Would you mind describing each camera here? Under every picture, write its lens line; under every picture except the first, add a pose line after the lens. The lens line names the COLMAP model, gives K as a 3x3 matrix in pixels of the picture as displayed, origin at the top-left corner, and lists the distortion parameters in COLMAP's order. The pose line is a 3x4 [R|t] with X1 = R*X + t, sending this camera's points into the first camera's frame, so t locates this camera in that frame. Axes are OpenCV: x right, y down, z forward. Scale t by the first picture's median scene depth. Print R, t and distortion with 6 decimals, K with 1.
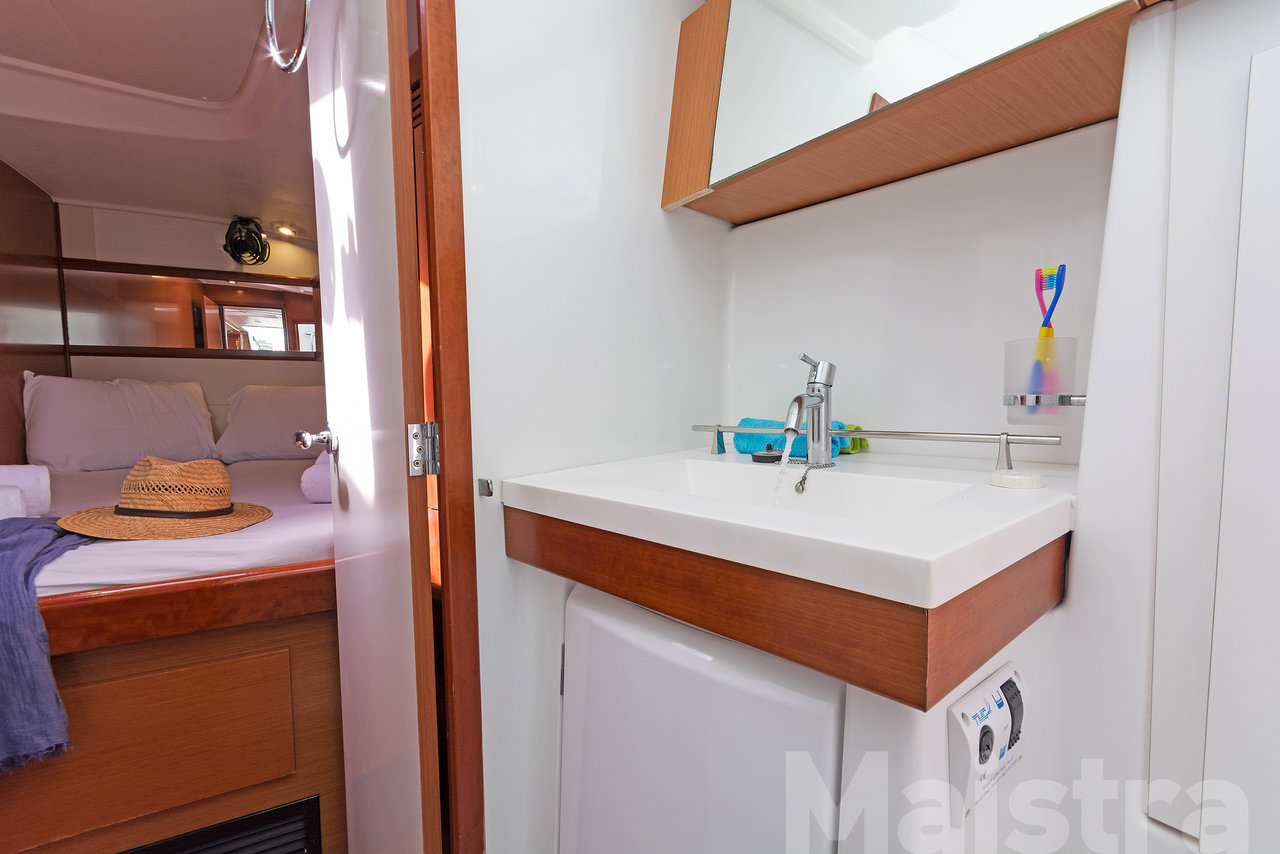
lens RADIAL K [[560.6, 0, 639.9], [0, 560.6, 435.8], [0, 0, 1]] dist [0.015154, -0.004865]
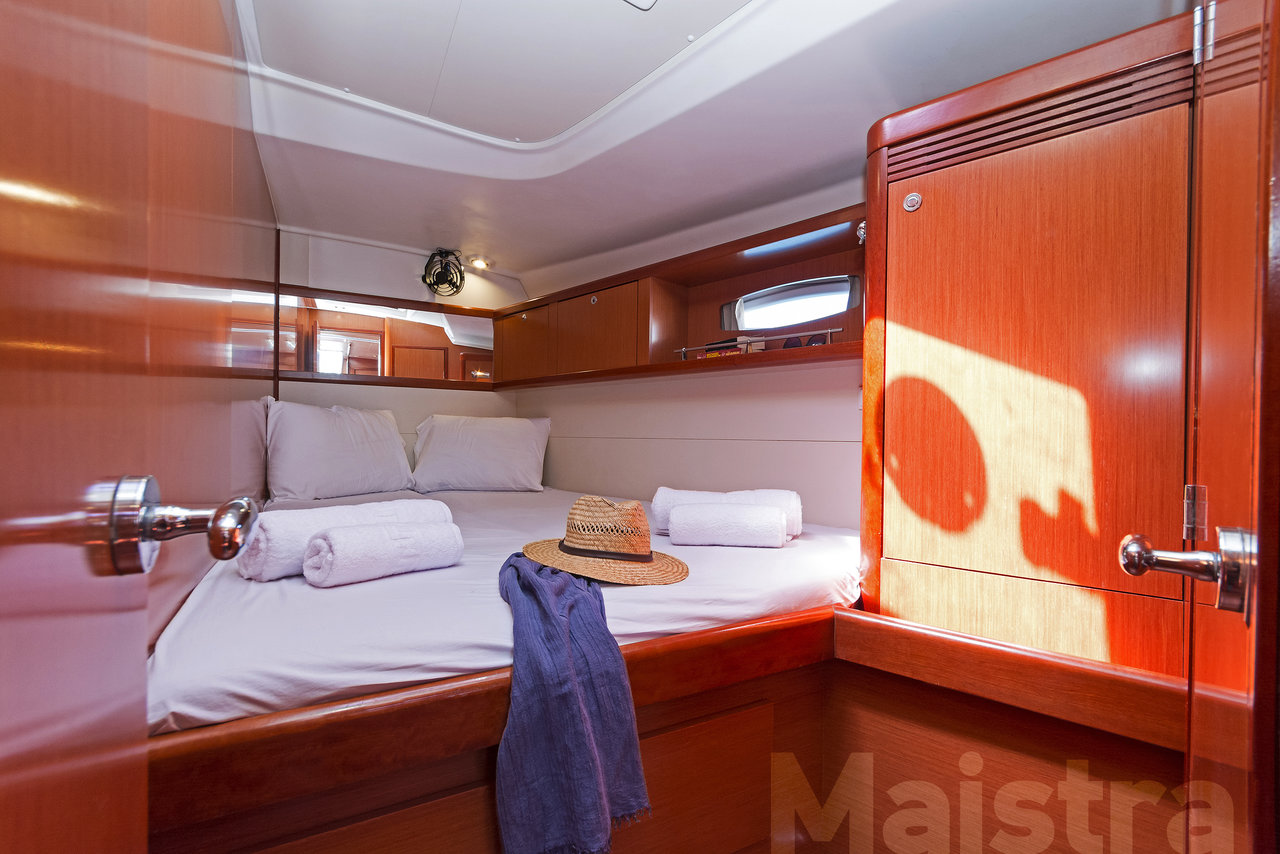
lens RADIAL K [[539.7, 0, 639.9], [0, 539.7, 448.8], [0, 0, 1]] dist [-0.026506, -0.000076]
pose [[0.997272, 0.024379, 0.069670, -0.416679], [-0.022619, 0.999407, -0.025946, -0.012183], [-0.070261, 0.024299, 0.997233, 0.024490]]
